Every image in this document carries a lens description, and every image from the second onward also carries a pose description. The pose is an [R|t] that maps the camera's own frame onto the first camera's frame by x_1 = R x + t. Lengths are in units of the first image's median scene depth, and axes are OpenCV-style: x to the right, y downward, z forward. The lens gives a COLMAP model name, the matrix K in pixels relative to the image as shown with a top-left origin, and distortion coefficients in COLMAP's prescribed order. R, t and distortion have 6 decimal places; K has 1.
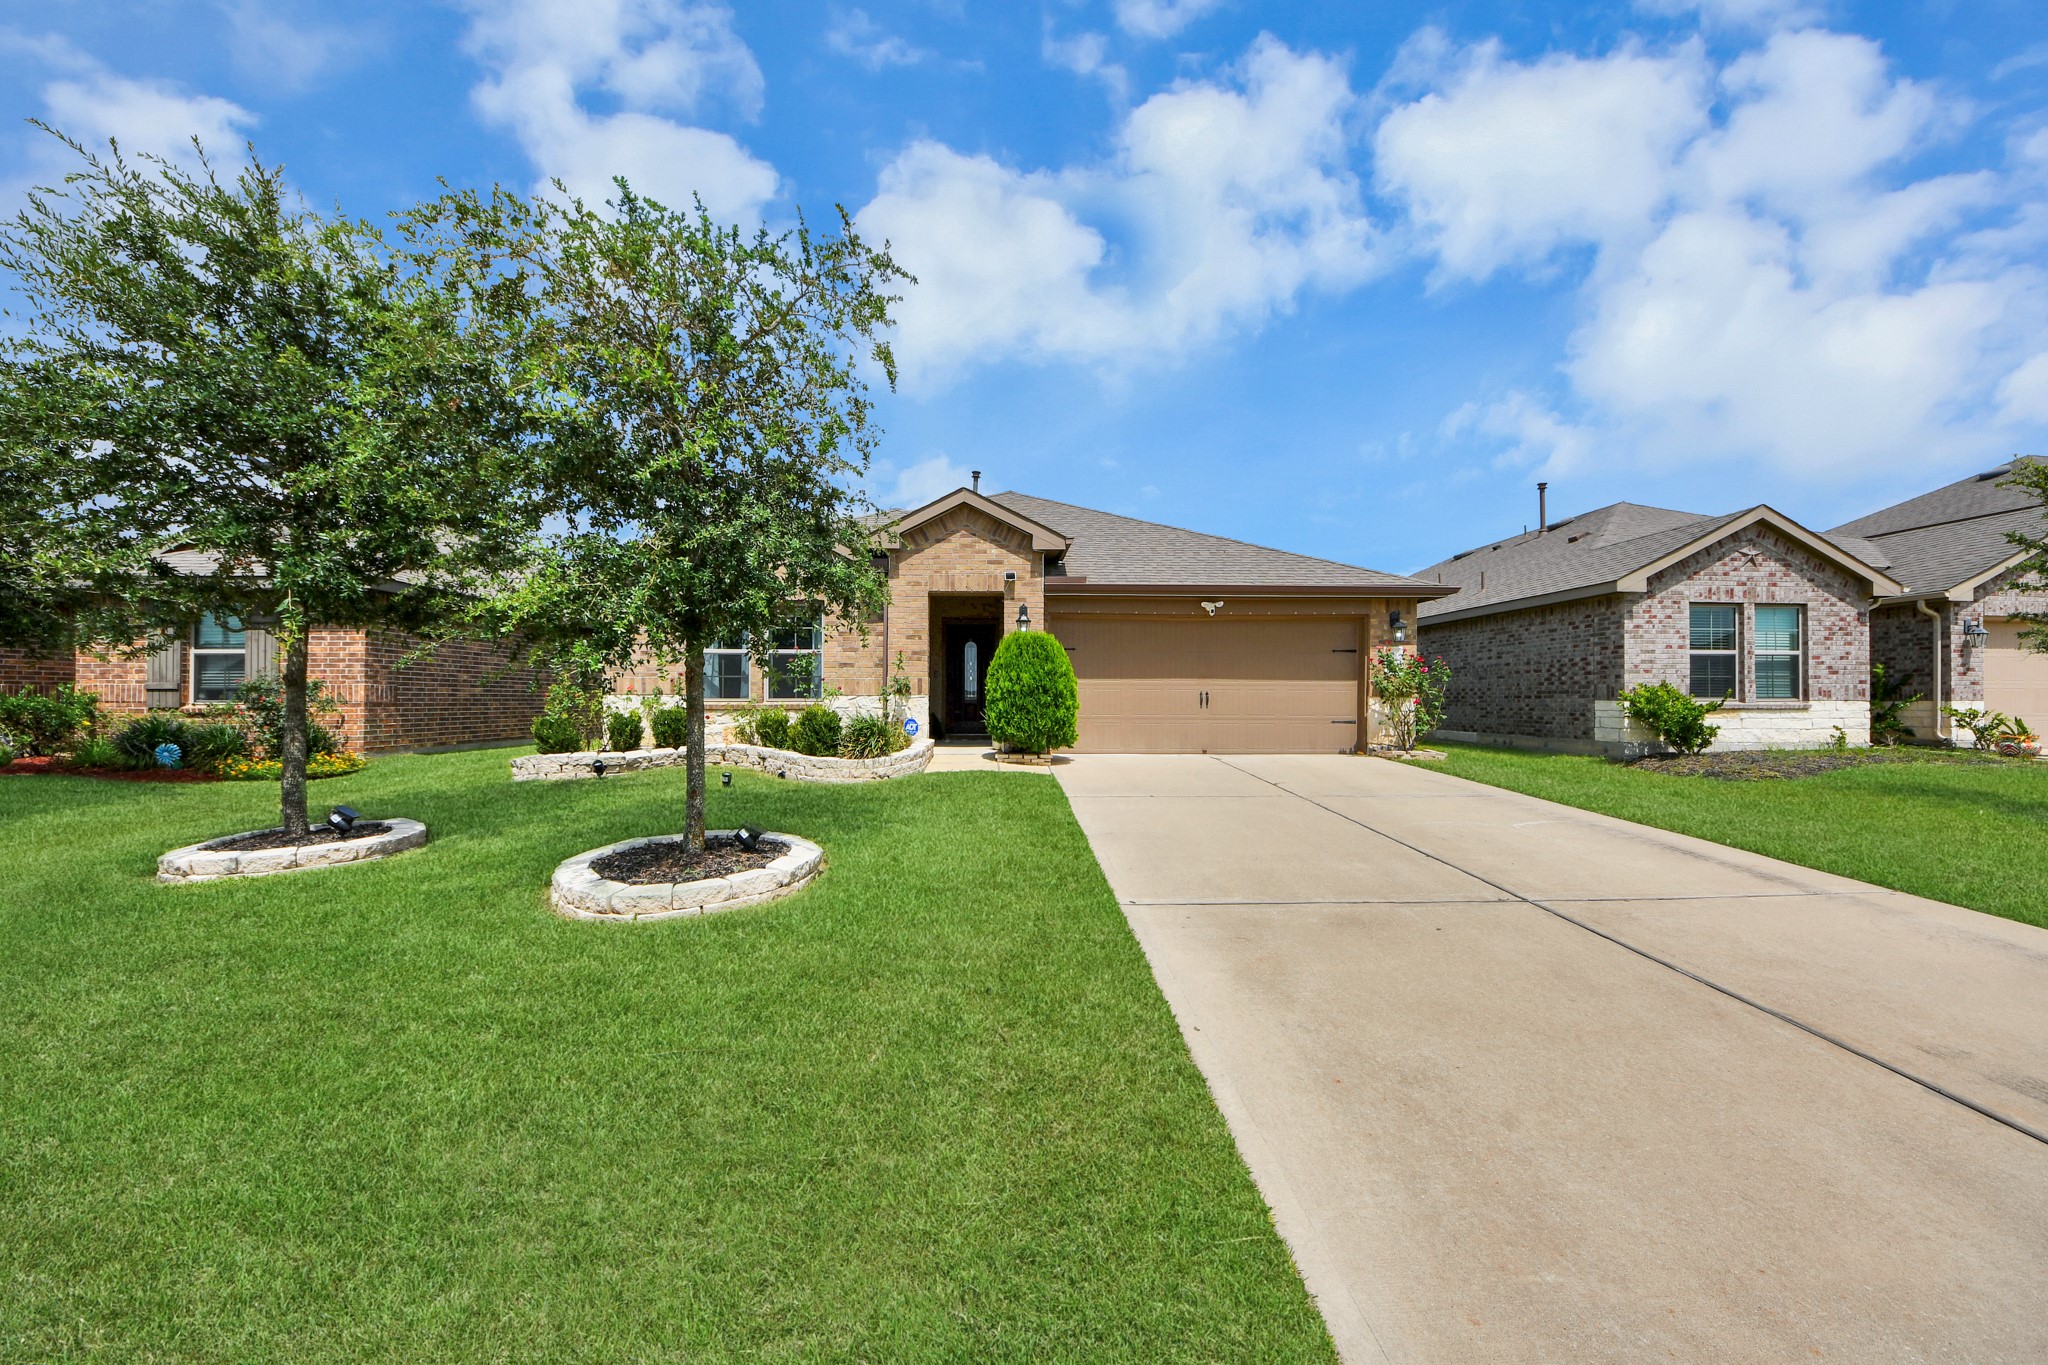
lens RADIAL K [[732.1, 0, 1022.8], [0, 732.1, 691.9], [0, 0, 1]] dist [0.036170, -0.021524]
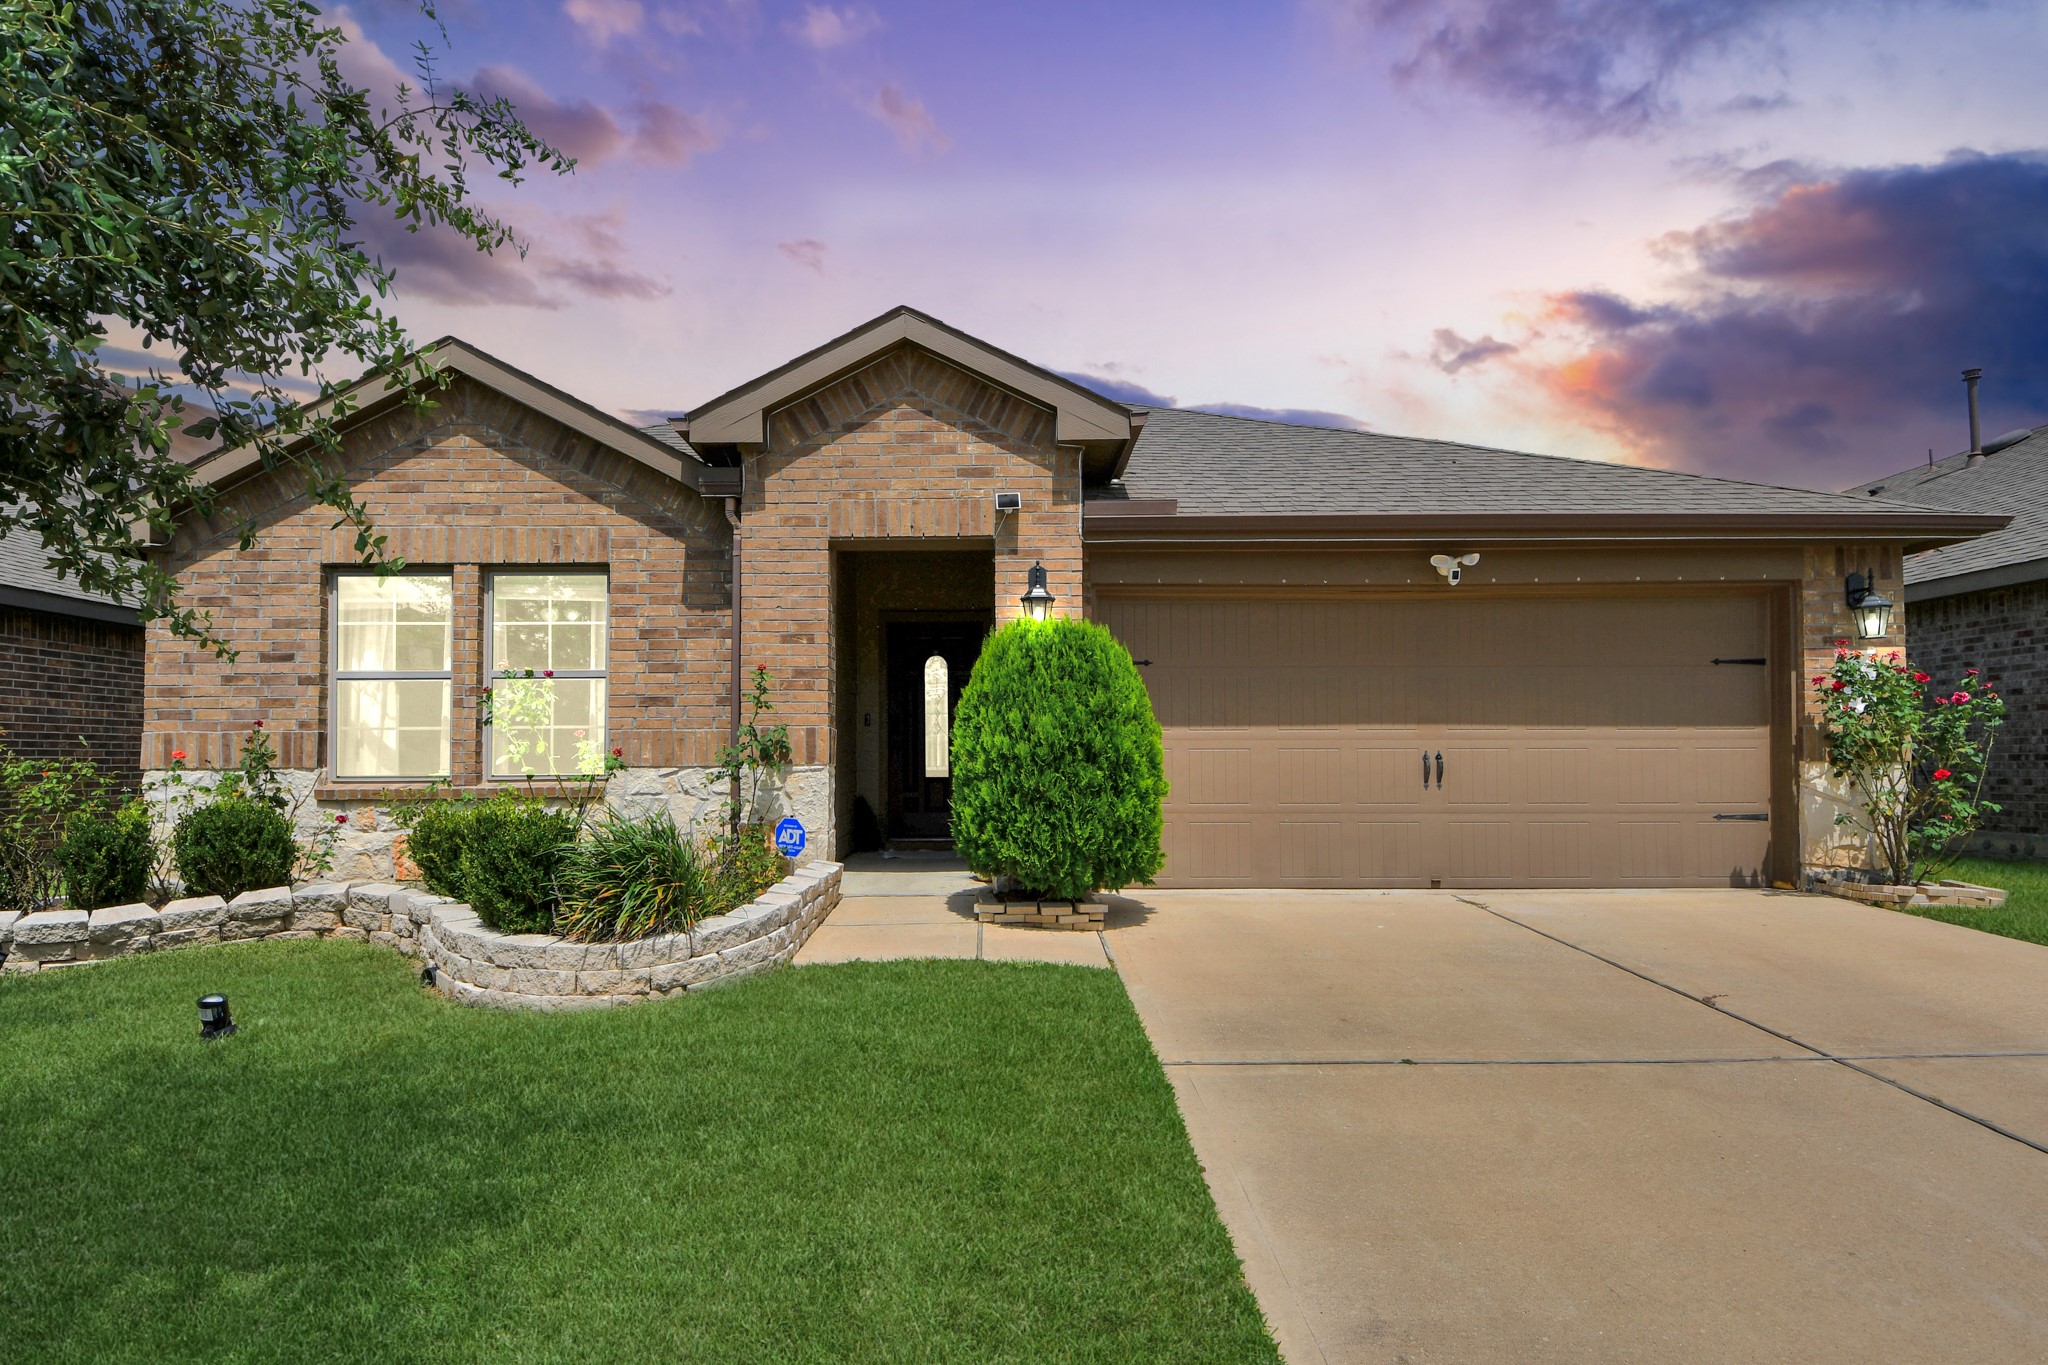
lens RADIAL K [[1023.2, 0, 1013.9], [0, 1023.2, 723.7], [0, 0, 1]] dist [0.035359, -0.000159]
pose [[0.999541, -0.008593, -0.029064, 0.003723], [0.007891, 0.999676, -0.024189, -0.005256], [0.029262, 0.023948, 0.999285, 0.367730]]
